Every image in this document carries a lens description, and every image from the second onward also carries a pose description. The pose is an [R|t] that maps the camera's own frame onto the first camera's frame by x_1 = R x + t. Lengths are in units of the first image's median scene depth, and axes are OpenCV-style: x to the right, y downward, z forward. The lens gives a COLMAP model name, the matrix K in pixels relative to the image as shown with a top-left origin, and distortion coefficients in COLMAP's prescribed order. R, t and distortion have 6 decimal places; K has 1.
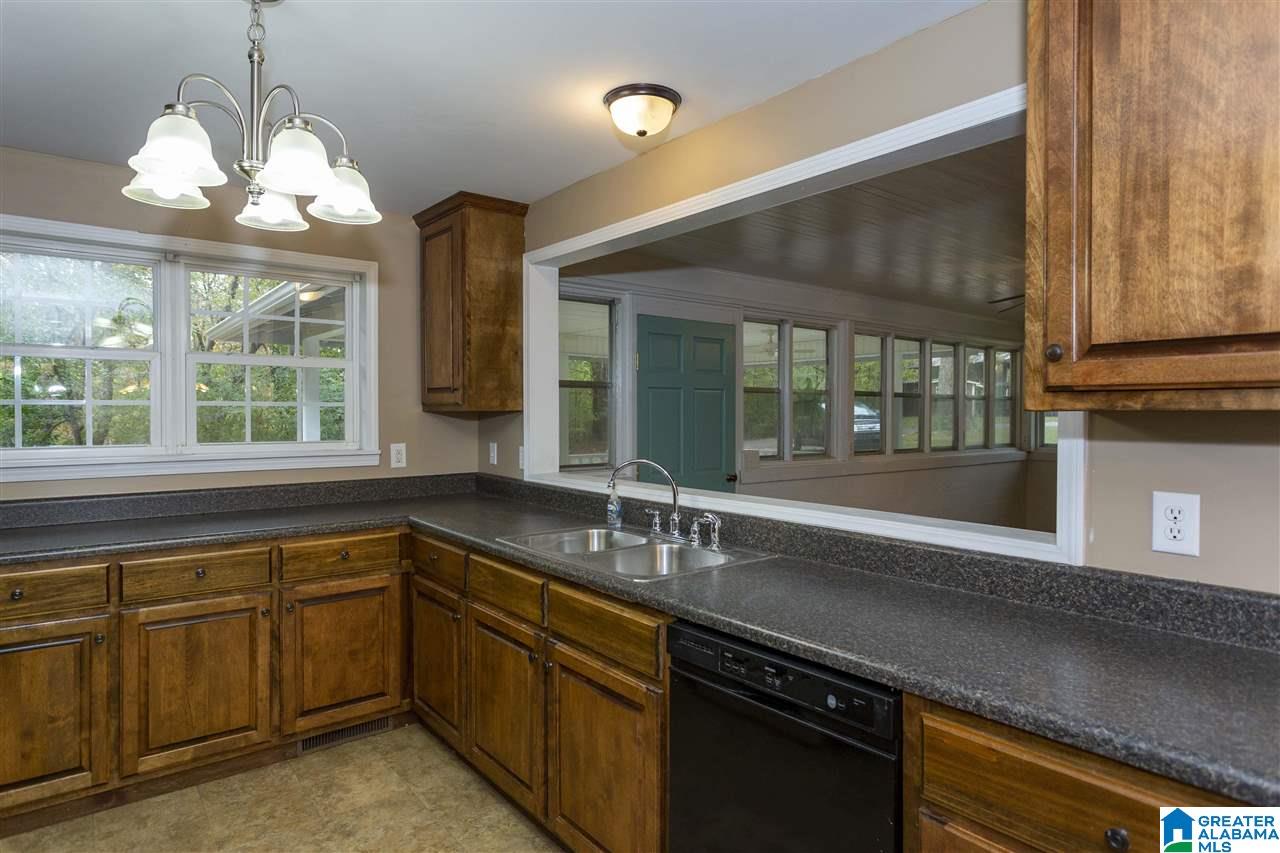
lens RADIAL K [[735.5, 0, 640.0], [0, 735.5, 425.2], [0, 0, 1]] dist [-0.005667, -0.000335]
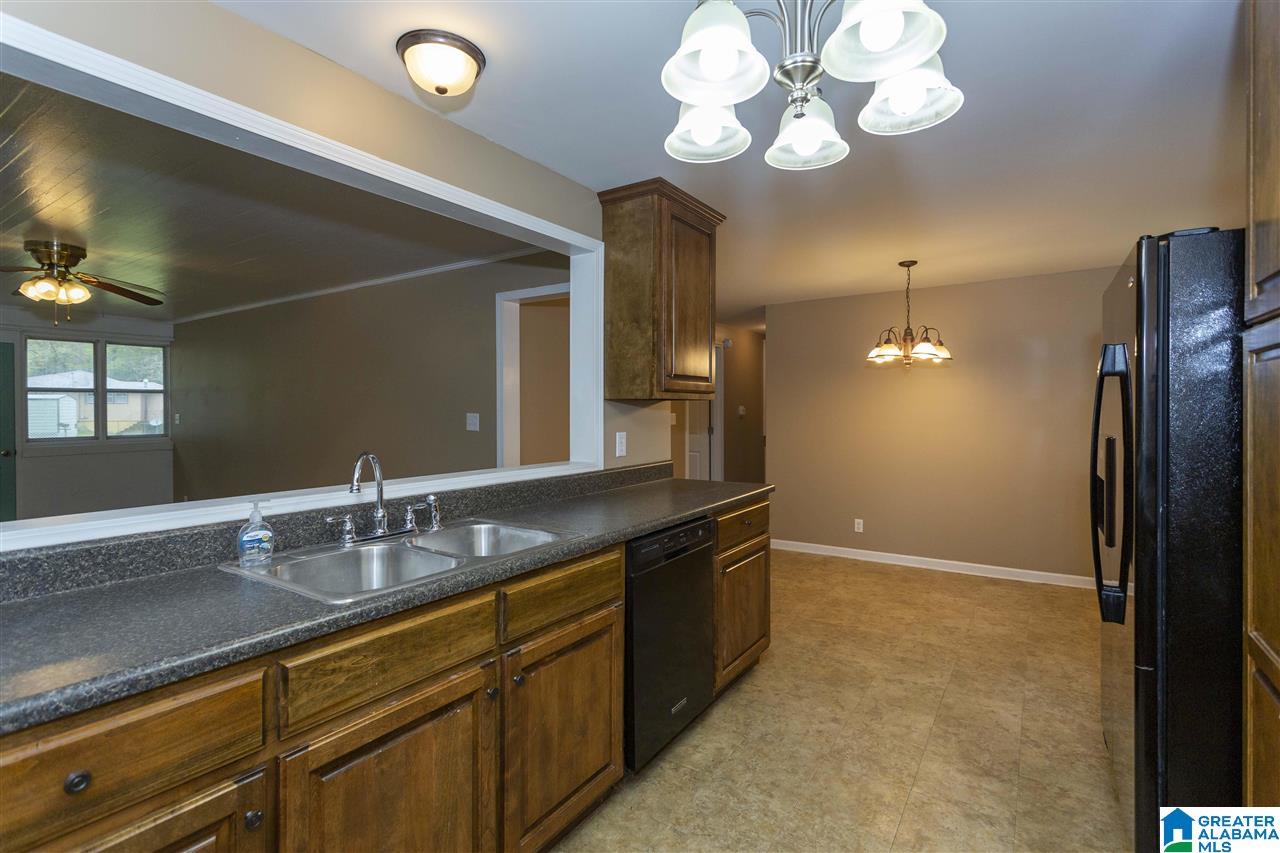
lens RADIAL K [[612.3, 0, 638.2], [0, 612.3, 412.9], [0, 0, 1]] dist [0.000271, -0.000059]
pose [[-0.313659, -0.007165, 0.949509, -0.901879], [0.018935, 0.999725, 0.013799, -0.001027], [-0.949347, 0.022308, -0.313437, 1.129318]]
